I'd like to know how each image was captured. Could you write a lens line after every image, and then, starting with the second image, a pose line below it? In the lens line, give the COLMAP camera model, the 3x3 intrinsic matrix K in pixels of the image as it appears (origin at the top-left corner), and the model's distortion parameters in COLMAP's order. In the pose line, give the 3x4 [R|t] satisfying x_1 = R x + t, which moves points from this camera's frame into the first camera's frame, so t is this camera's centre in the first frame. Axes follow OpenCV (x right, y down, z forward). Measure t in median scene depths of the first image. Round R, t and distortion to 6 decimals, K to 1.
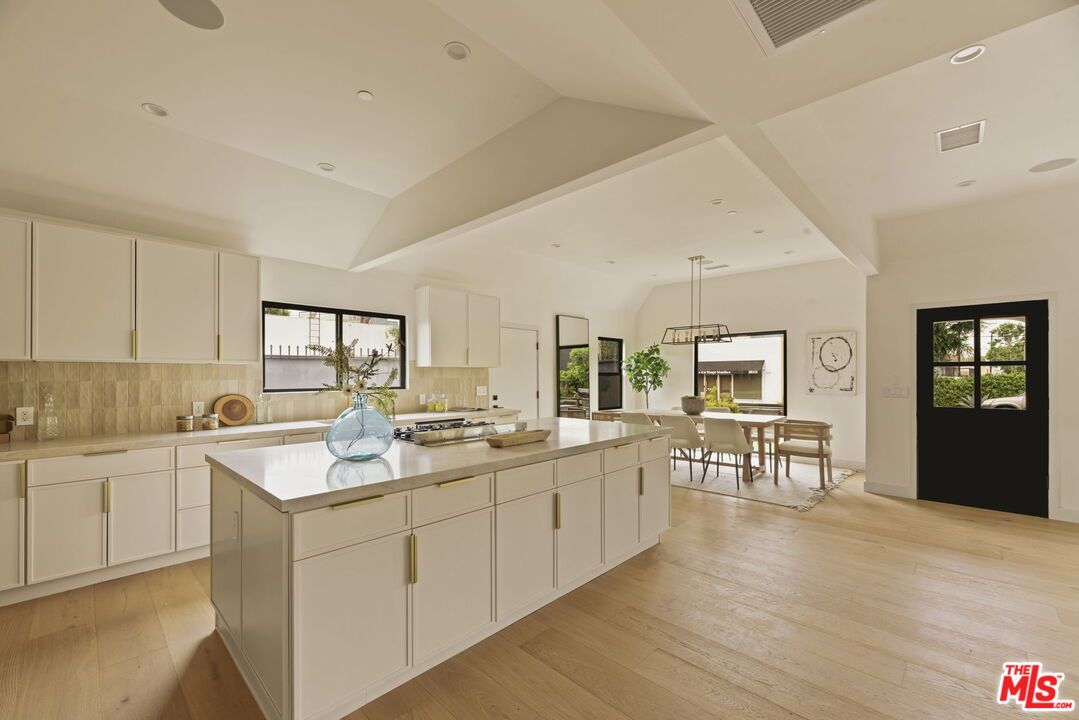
lens RADIAL K [[438.4, 0, 538.7], [0, 438.4, 375.5], [0, 0, 1]] dist [0.001660, 0.000360]
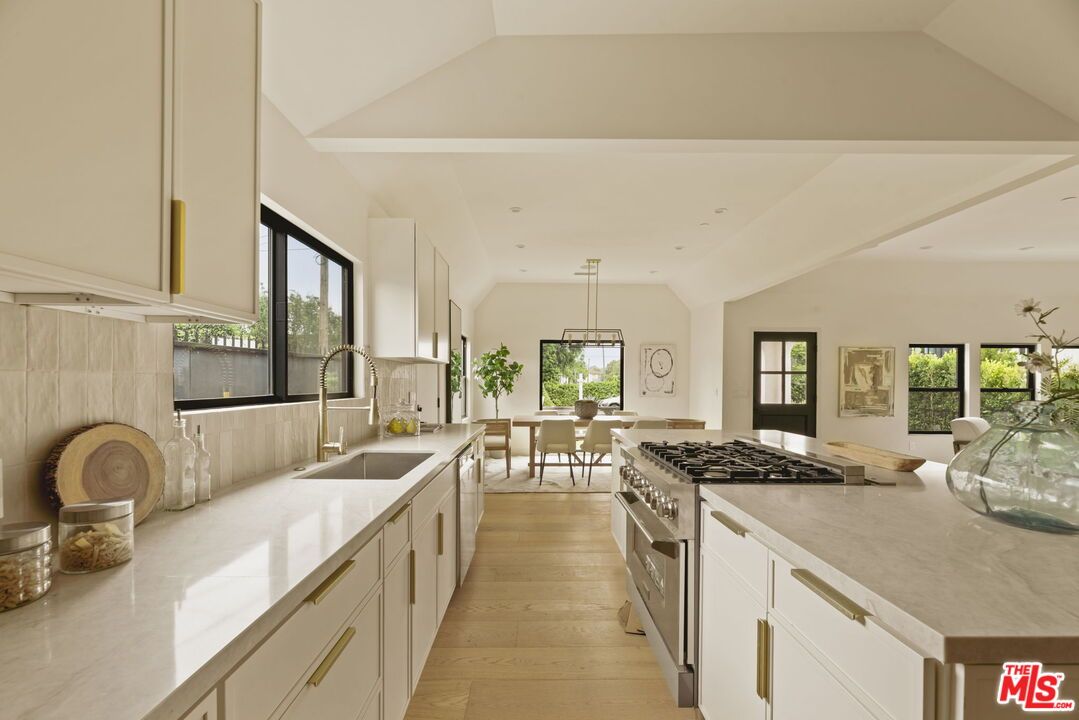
lens RADIAL K [[438.4, 0, 535.6], [0, 438.4, 384.4], [0, 0, 1]] dist [0.001660, 0.000360]
pose [[0.723949, 0.003532, 0.689845, -0.414157], [-0.008260, 0.999960, 0.003549, 0.008931], [-0.689805, -0.008267, 0.723948, 0.362222]]
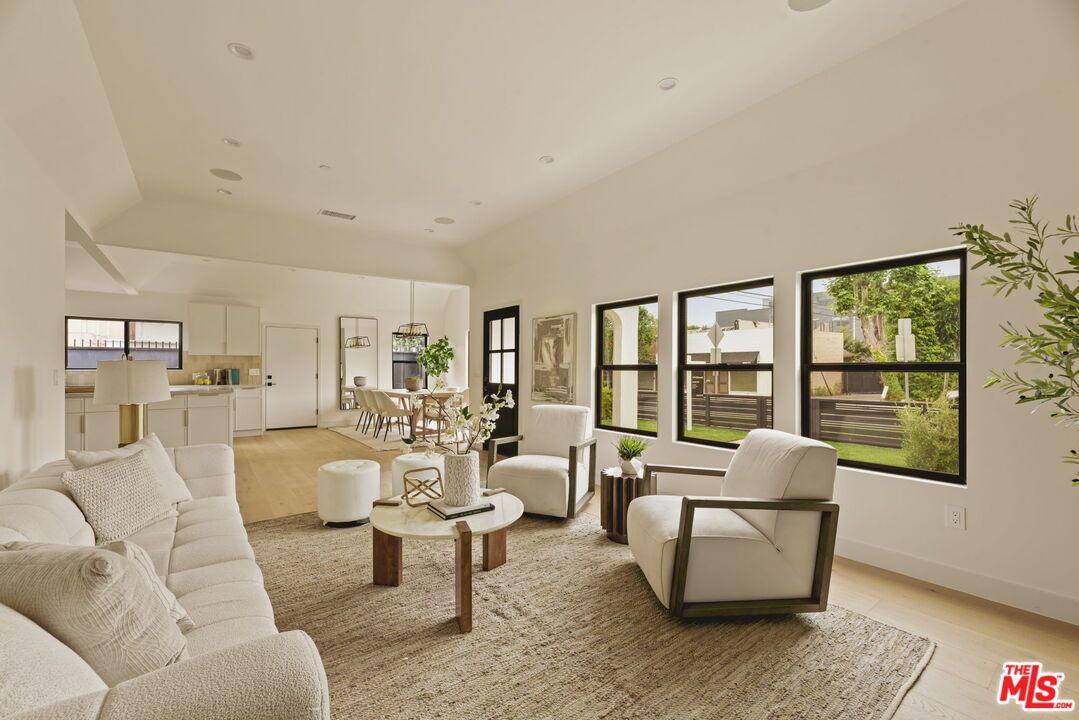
lens RADIAL K [[438.4, 0, 542.8], [0, 438.4, 366.8], [0, 0, 1]] dist [0.001660, 0.000360]
pose [[0.987761, 0.002753, -0.155952, 0.940031], [-0.003364, 0.999988, -0.003653, 0.018586], [0.155940, 0.004133, 0.987758, -0.243702]]
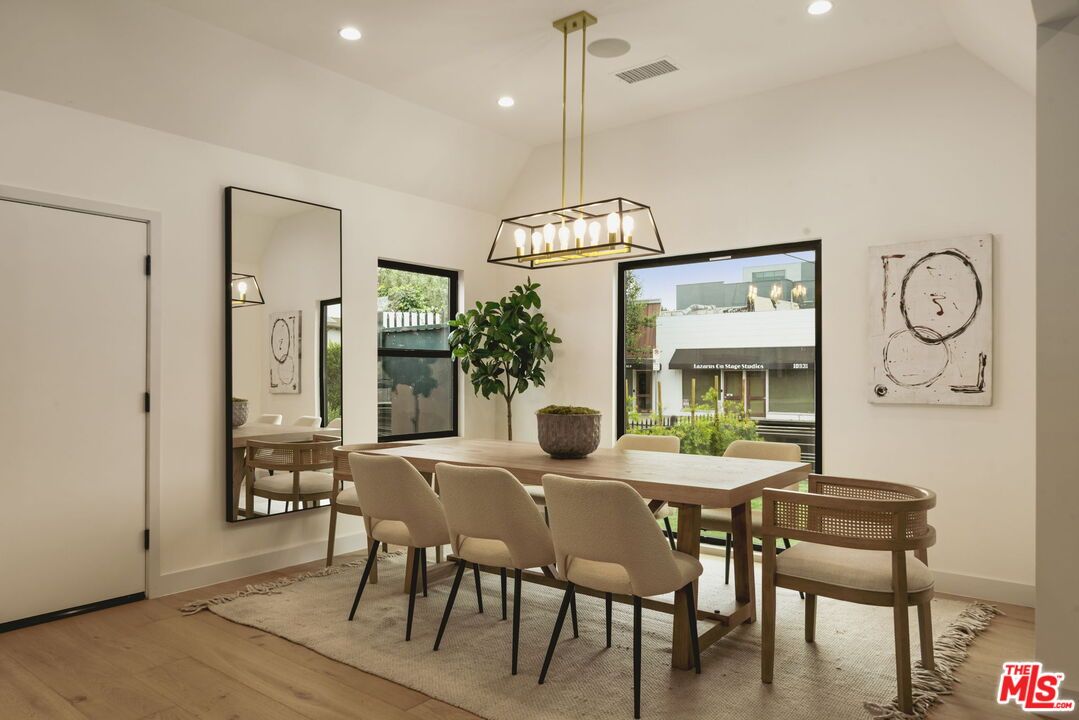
lens RADIAL K [[700.2, 0, 537.6], [0, 700.2, 369.4], [0, 0, 1]] dist [-0.004011, -0.002365]
pose [[0.996488, 0.005077, 0.083586, 0.278598], [-0.004574, 0.999970, -0.006206, 0.020252], [-0.083615, 0.005802, 0.996481, 0.425883]]
